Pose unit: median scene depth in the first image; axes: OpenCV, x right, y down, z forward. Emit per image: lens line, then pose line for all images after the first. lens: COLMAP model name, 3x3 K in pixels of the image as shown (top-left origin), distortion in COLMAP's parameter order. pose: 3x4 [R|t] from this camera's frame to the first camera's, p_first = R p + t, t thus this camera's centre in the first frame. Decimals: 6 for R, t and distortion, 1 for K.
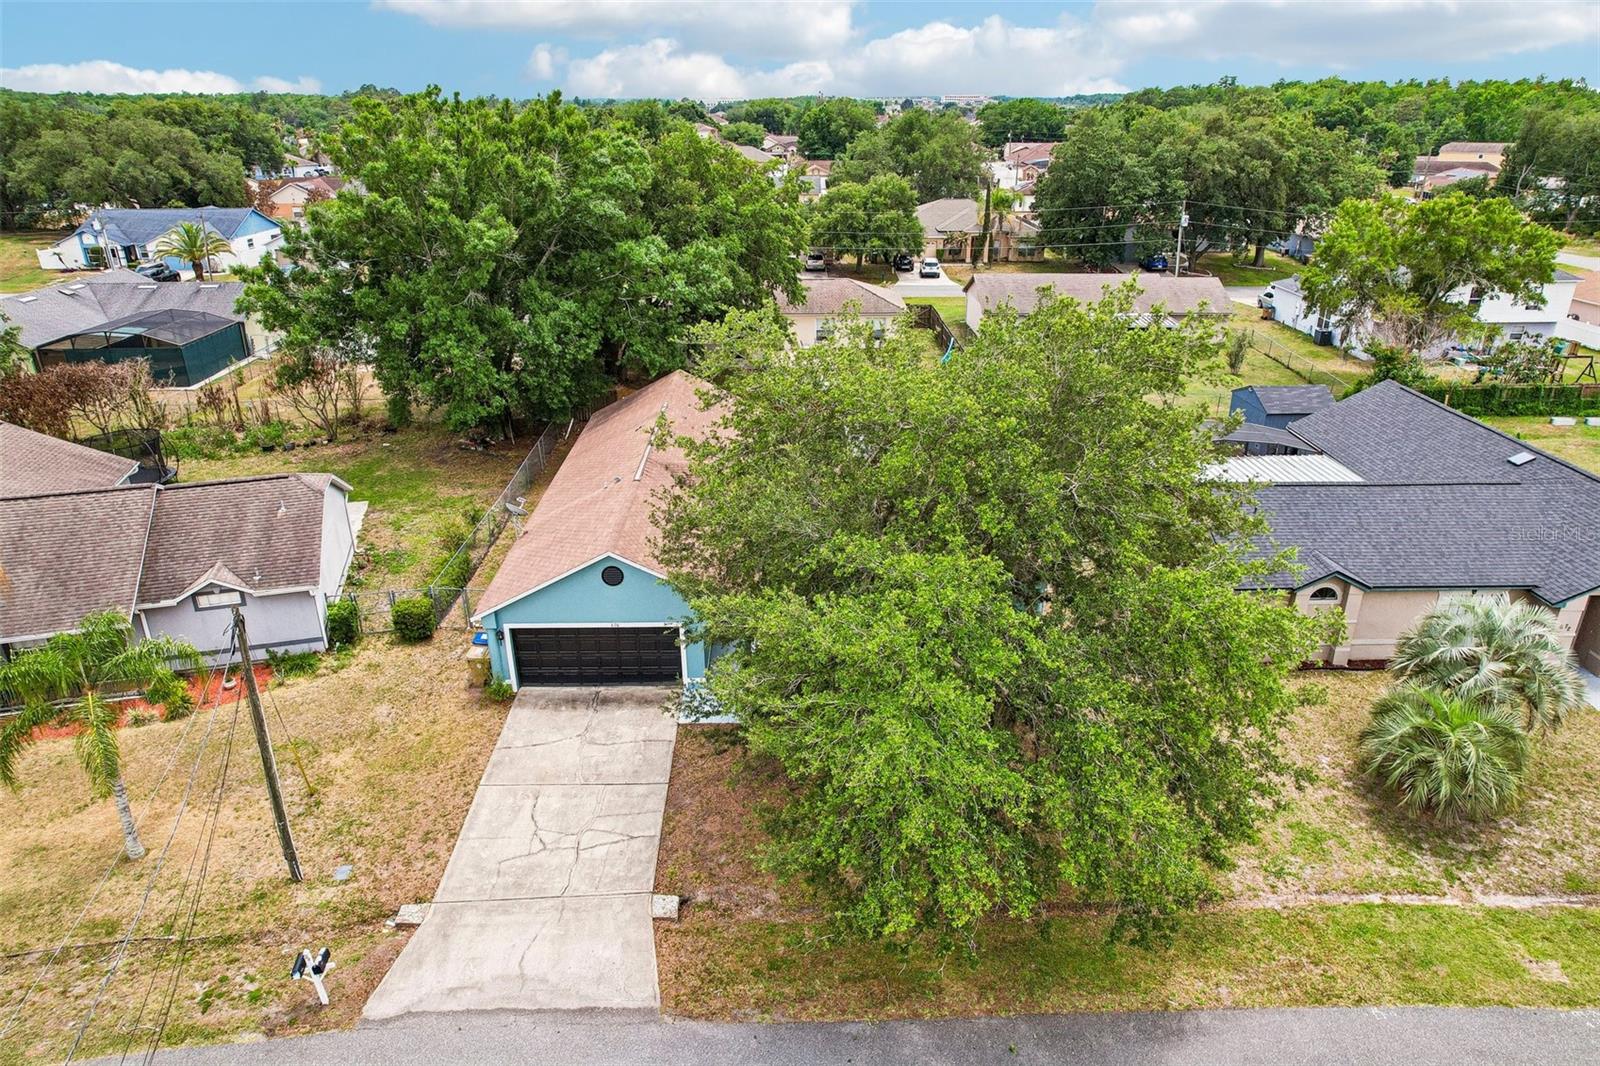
lens RADIAL K [[1010.1, 0, 802.4], [0, 1010.1, 549.3], [0, 0, 1]] dist [-0.074607, 0.075399]
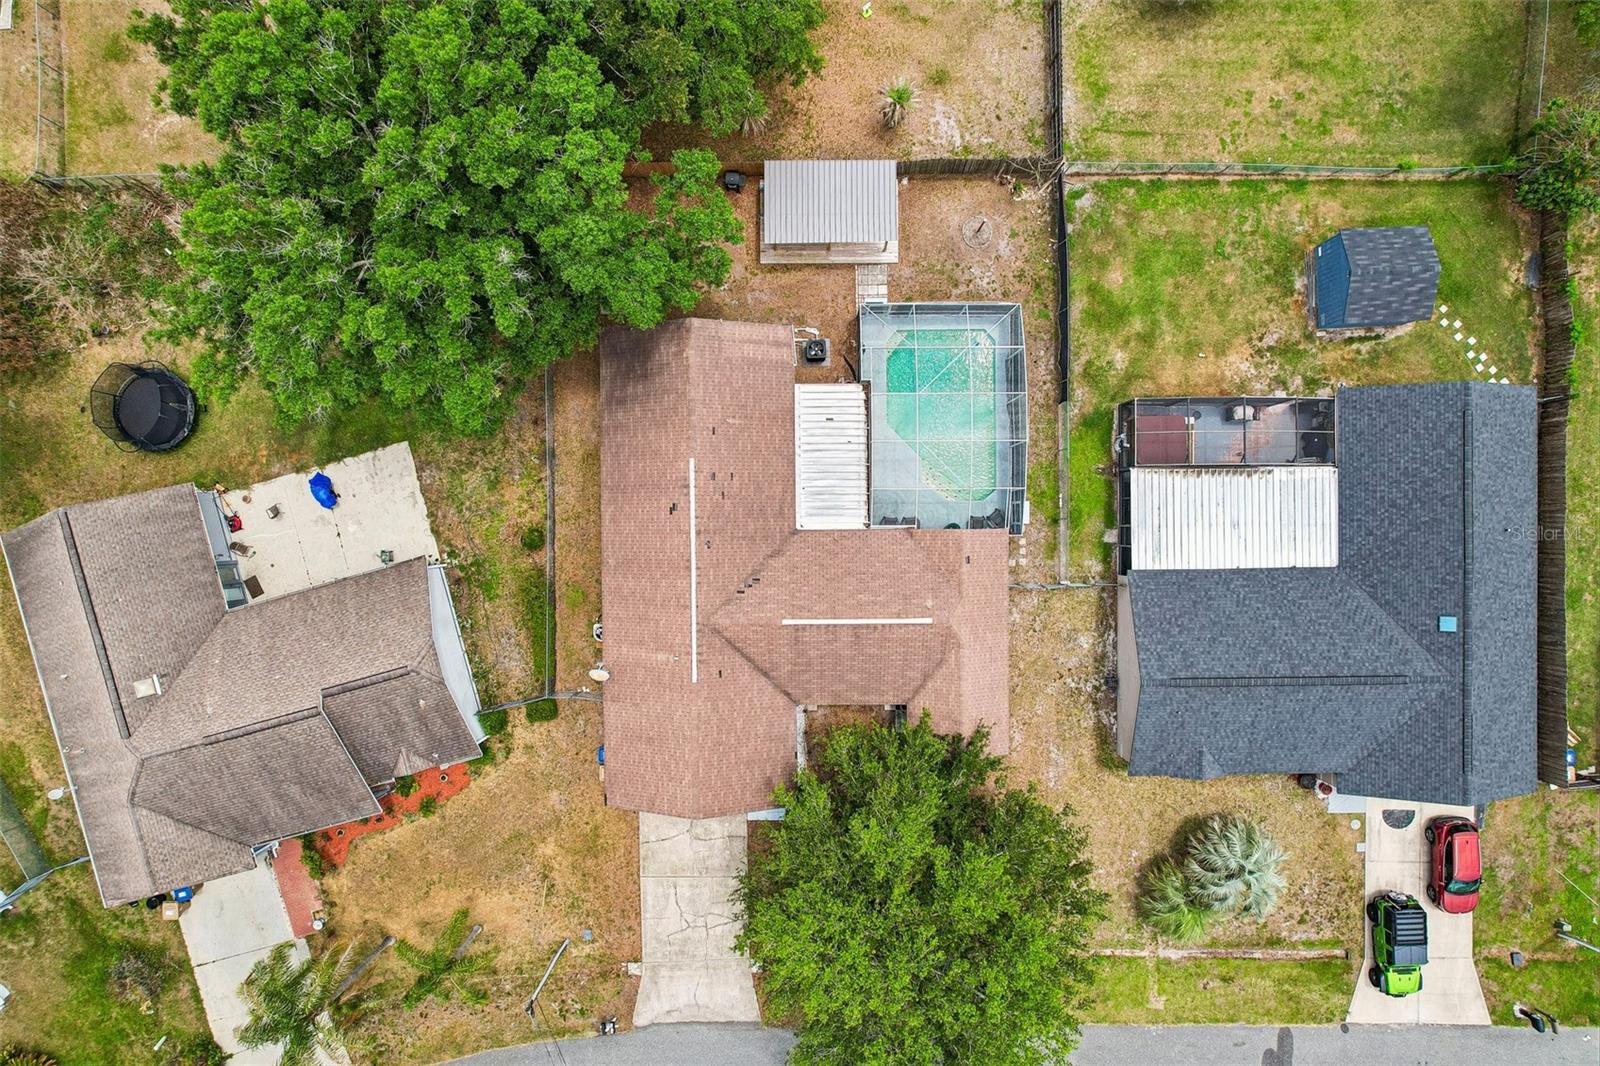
lens RADIAL K [[1010.1, 0, 802.4], [0, 1010.1, 549.3], [0, 0, 1]] dist [-0.074607, 0.075399]
pose [[0.999968, 0.007689, -0.002328, -0.038752], [-0.000977, 0.403956, 0.914778, -1.633928], [0.007975, -0.914746, 0.403951, 0.831162]]
